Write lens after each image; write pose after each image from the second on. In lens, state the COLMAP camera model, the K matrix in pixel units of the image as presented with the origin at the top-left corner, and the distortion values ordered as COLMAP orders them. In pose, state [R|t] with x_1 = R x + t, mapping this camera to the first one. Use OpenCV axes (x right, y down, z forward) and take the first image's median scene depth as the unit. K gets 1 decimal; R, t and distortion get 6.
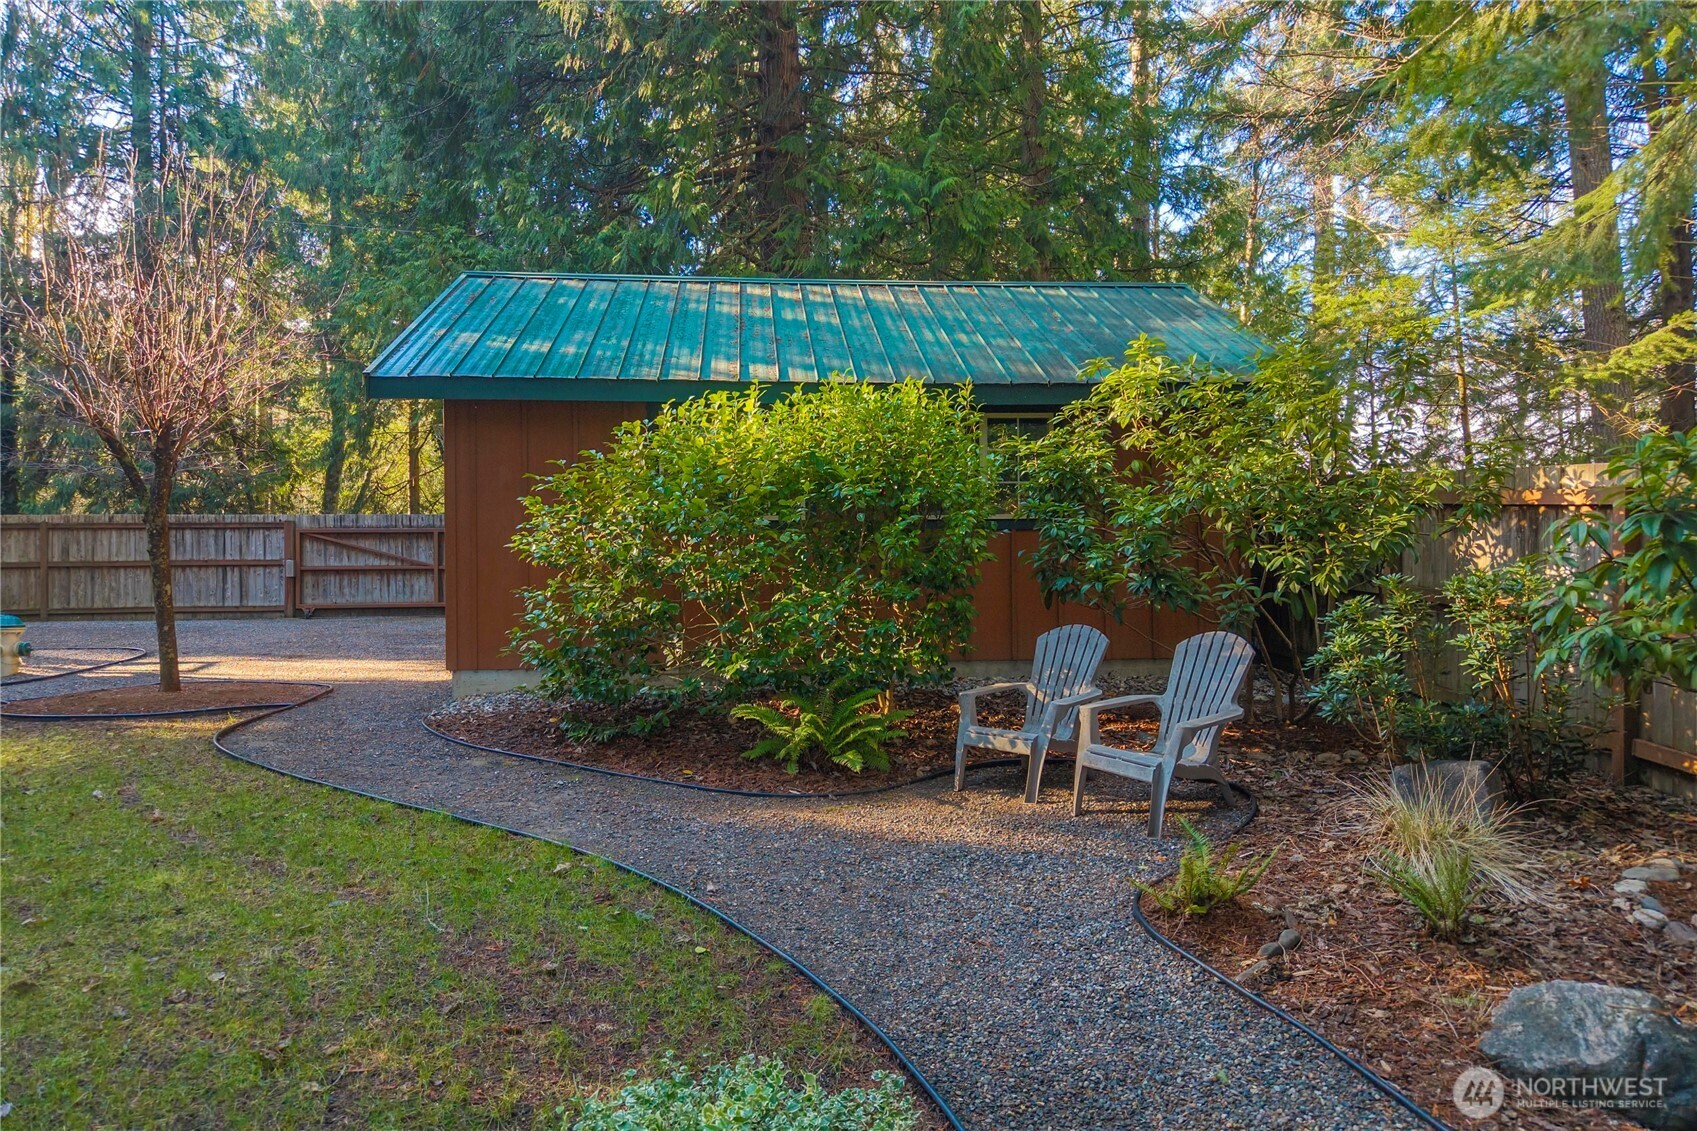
lens RADIAL K [[1144.8, 0, 848.5], [0, 1144.8, 565.5], [0, 0, 1]] dist [0.008384, 0.000146]
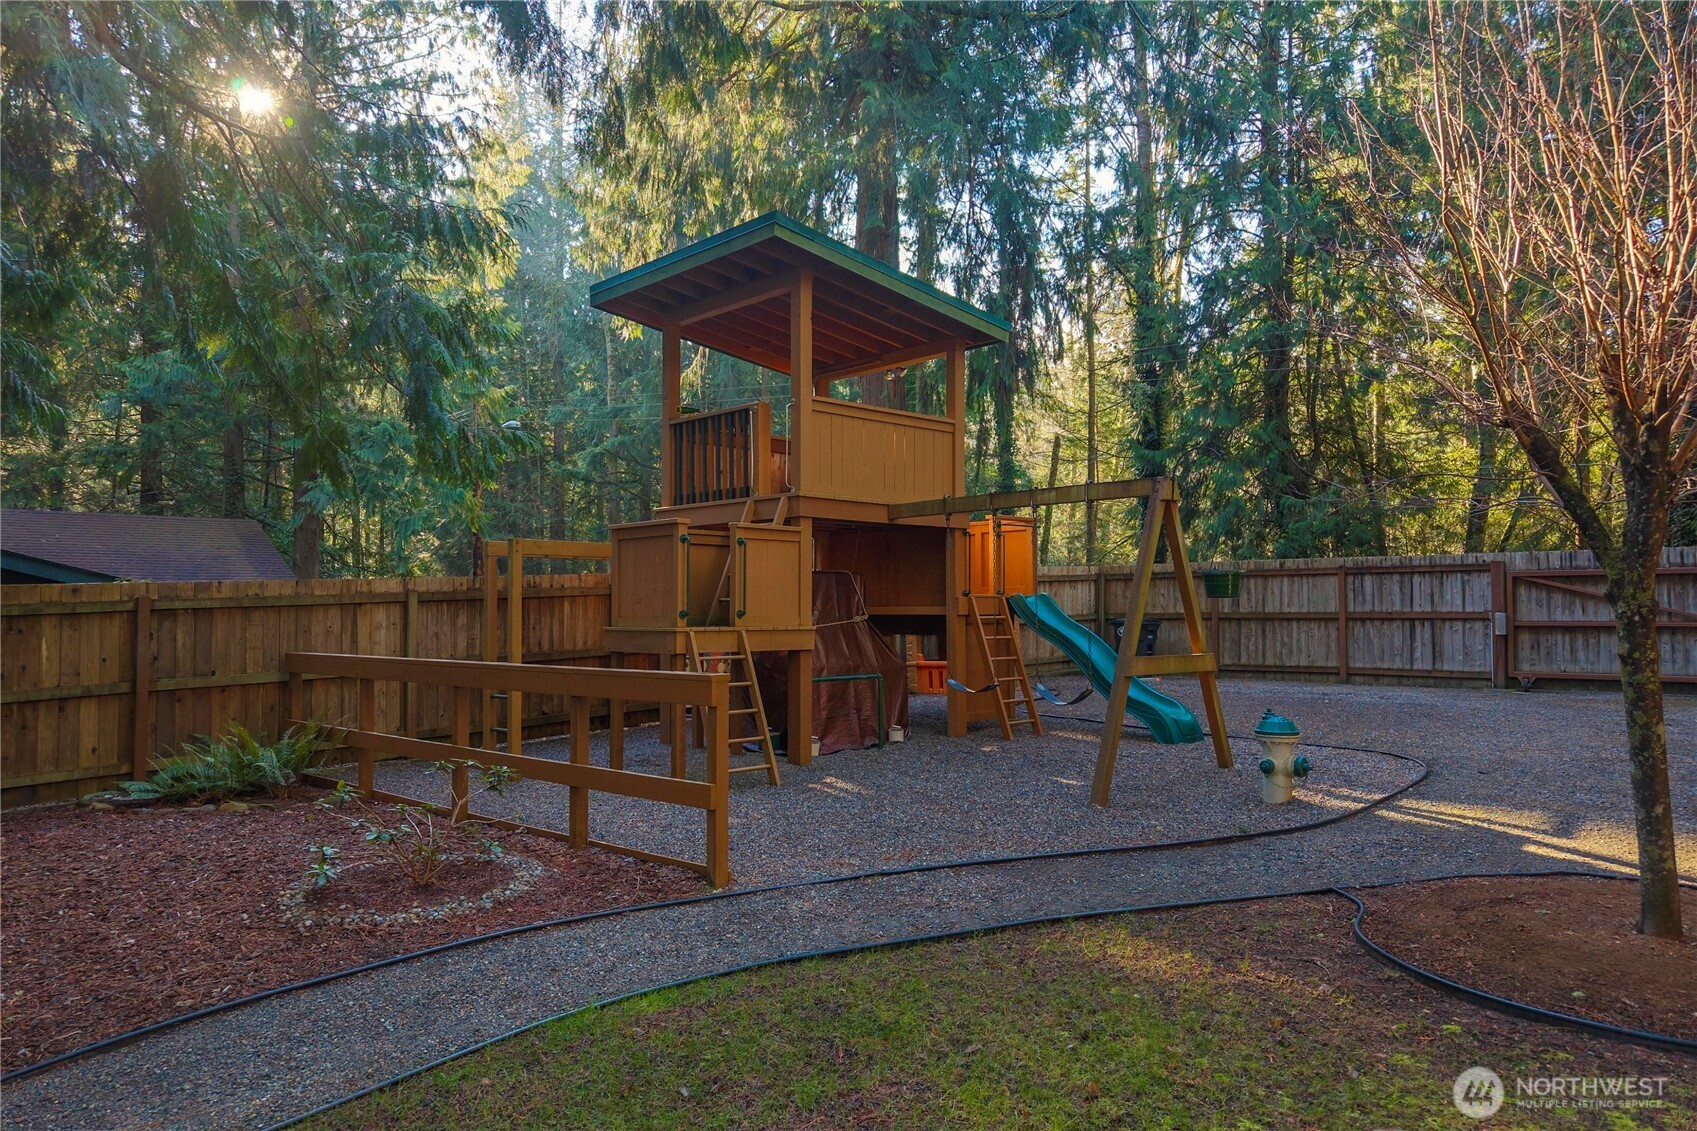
lens RADIAL K [[1144.8, 0, 848.5], [0, 1144.8, 565.5], [0, 0, 1]] dist [0.008384, 0.000146]
pose [[0.652508, -0.021984, -0.757463, -0.190076], [0.003224, 0.999651, -0.026235, -0.017462], [0.757775, 0.014677, 0.652350, 0.172530]]
